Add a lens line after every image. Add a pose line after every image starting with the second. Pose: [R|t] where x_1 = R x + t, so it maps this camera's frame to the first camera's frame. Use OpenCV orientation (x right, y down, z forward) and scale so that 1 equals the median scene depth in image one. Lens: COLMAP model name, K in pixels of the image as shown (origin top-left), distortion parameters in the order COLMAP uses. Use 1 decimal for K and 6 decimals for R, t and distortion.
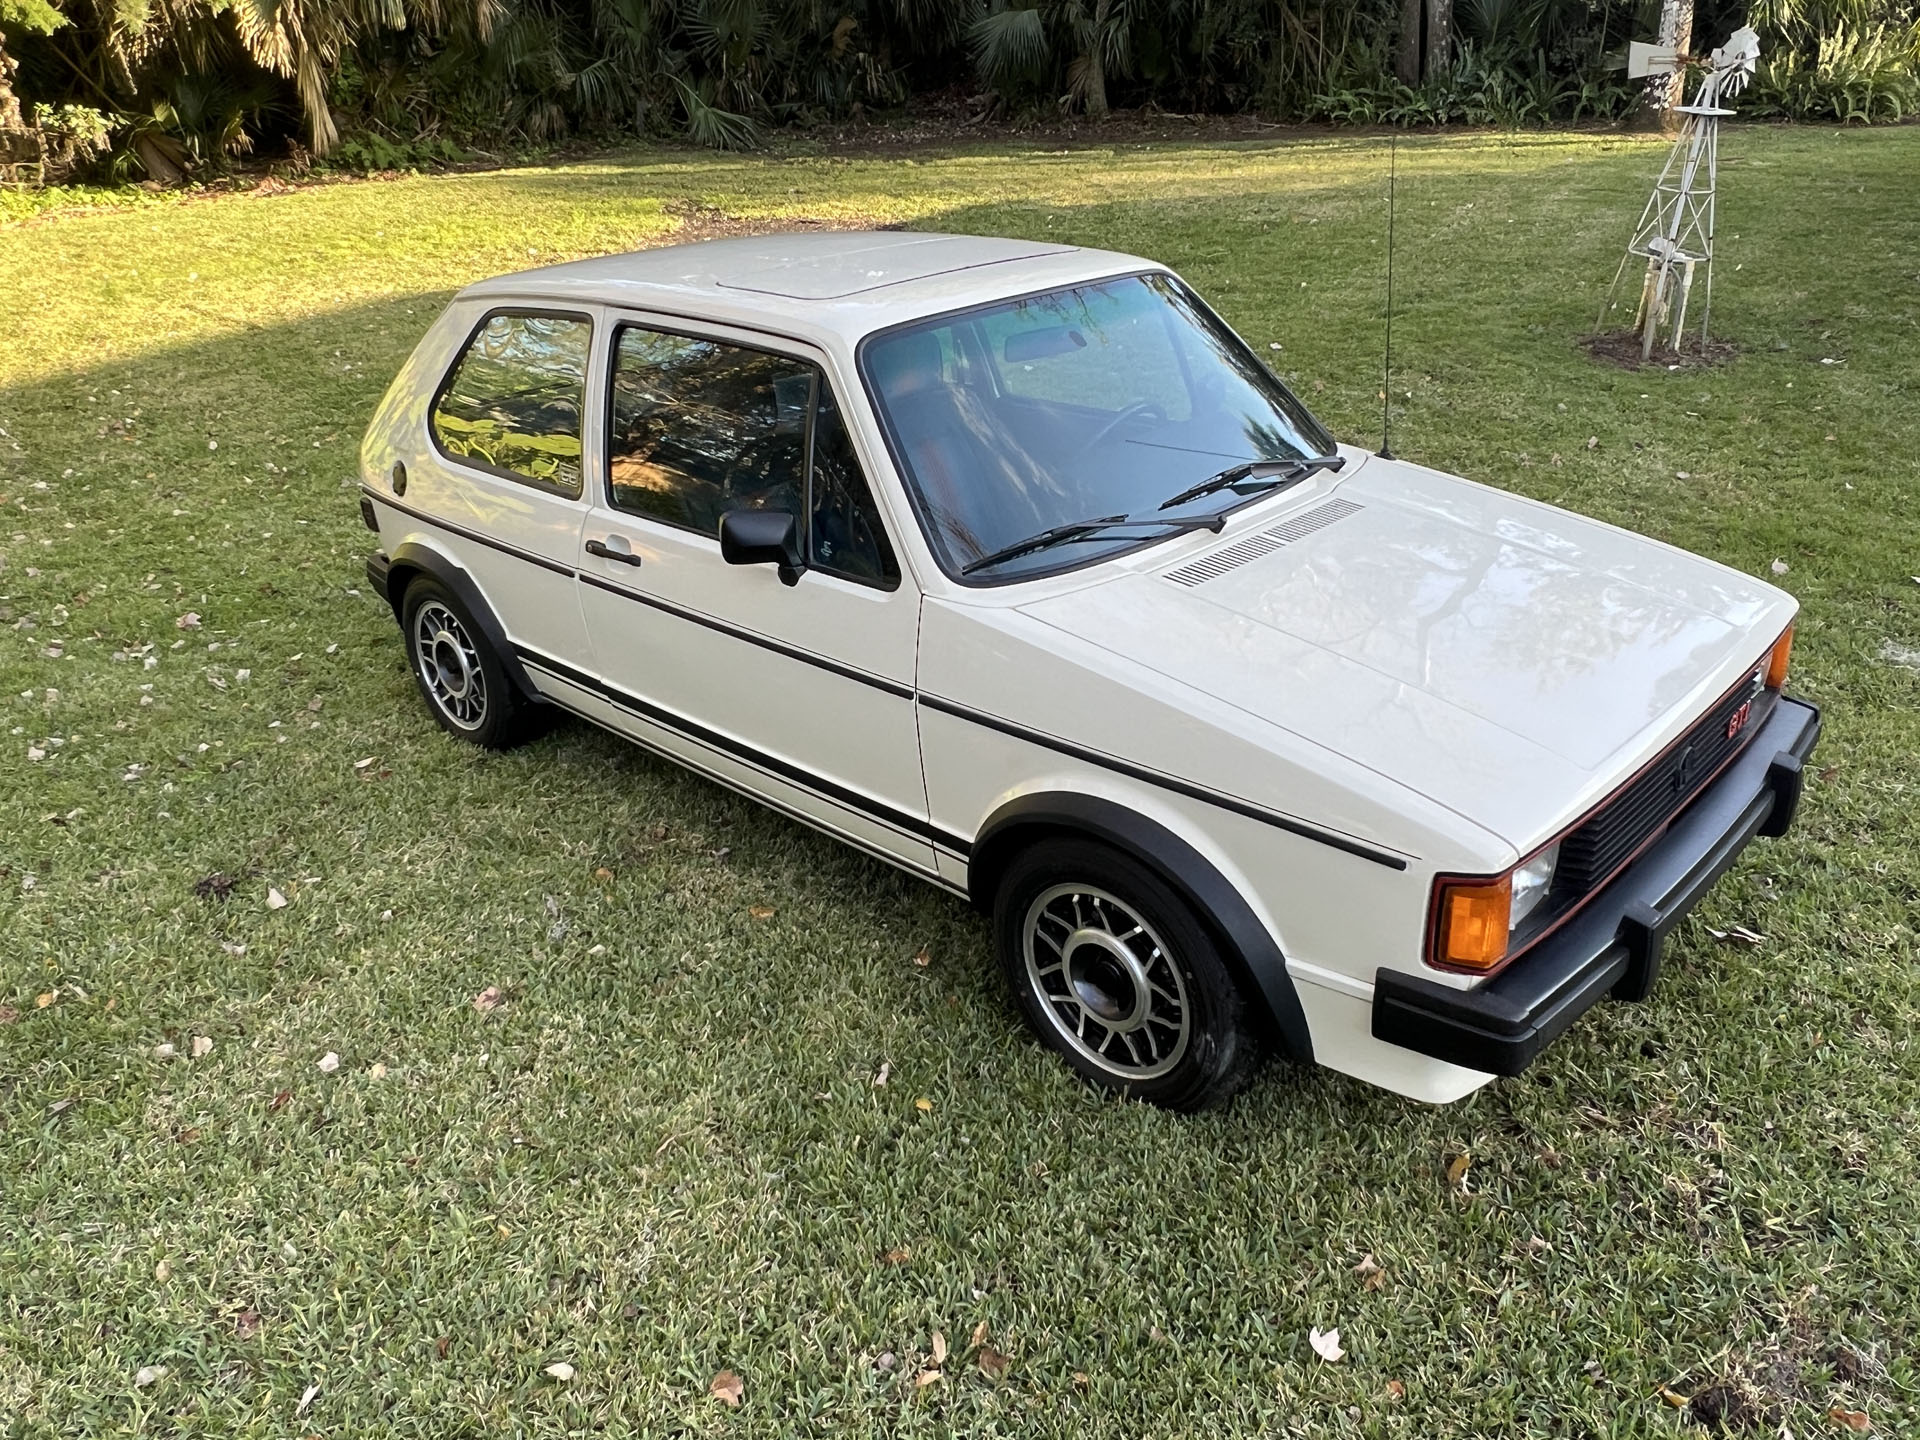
lens RADIAL K [[1471.7, 0, 992.8], [0, 1471.7, 701.4], [0, 0, 1]] dist [0.026672, -0.033994]
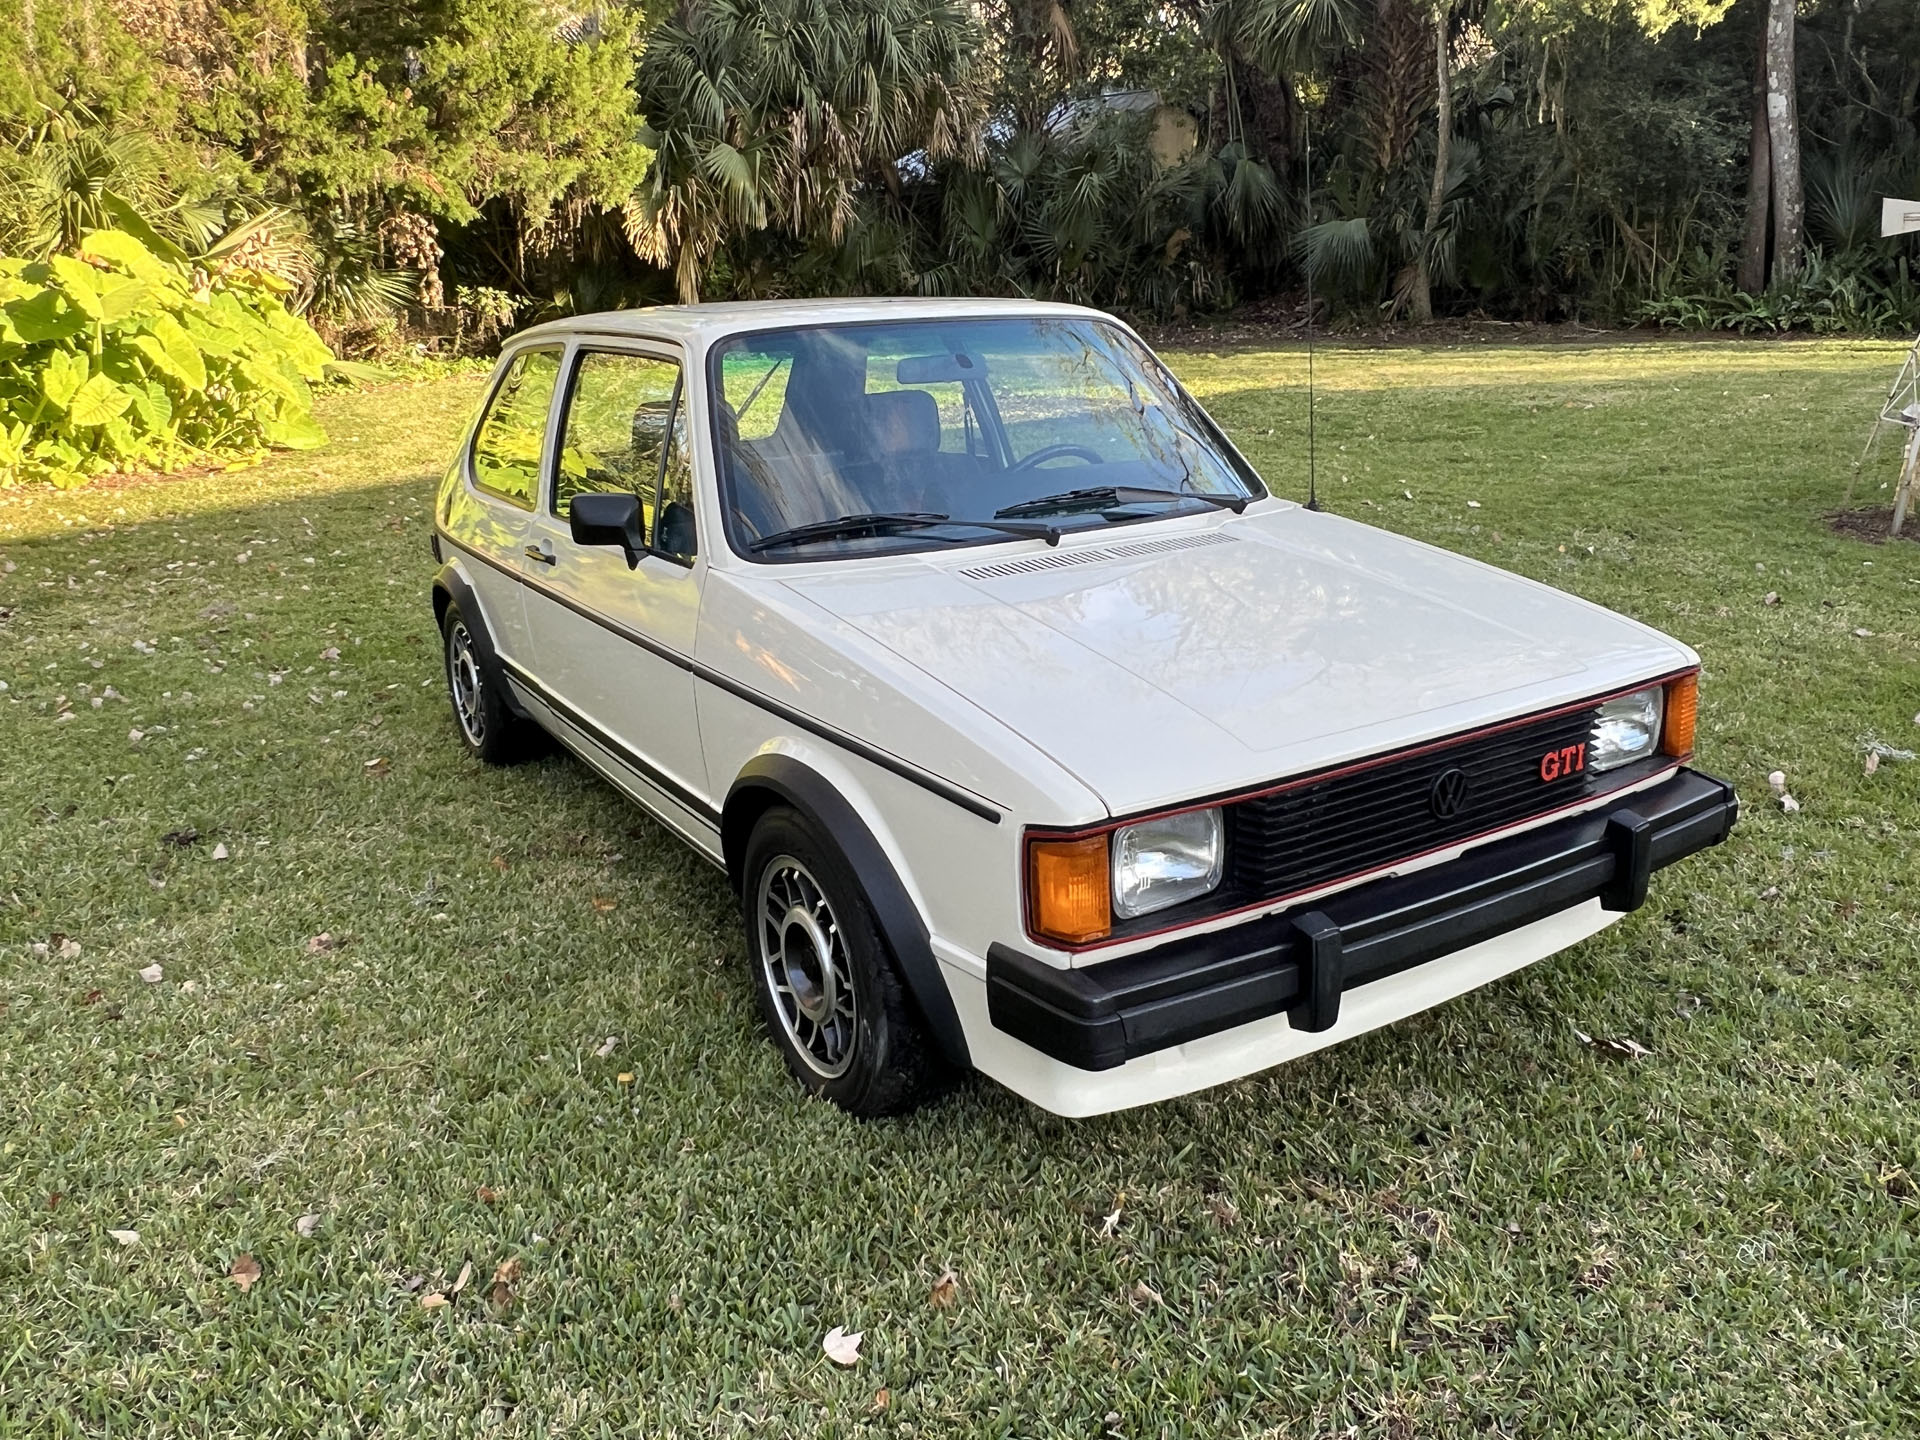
lens RADIAL K [[1471.7, 0, 991.7], [0, 1471.7, 698.6], [0, 0, 1]] dist [0.026672, -0.033994]
pose [[0.968322, 0.078360, -0.237091, 0.122226], [-0.111110, 0.985521, -0.128074, 0.039199], [0.223623, 0.150361, 0.963008, 0.027498]]
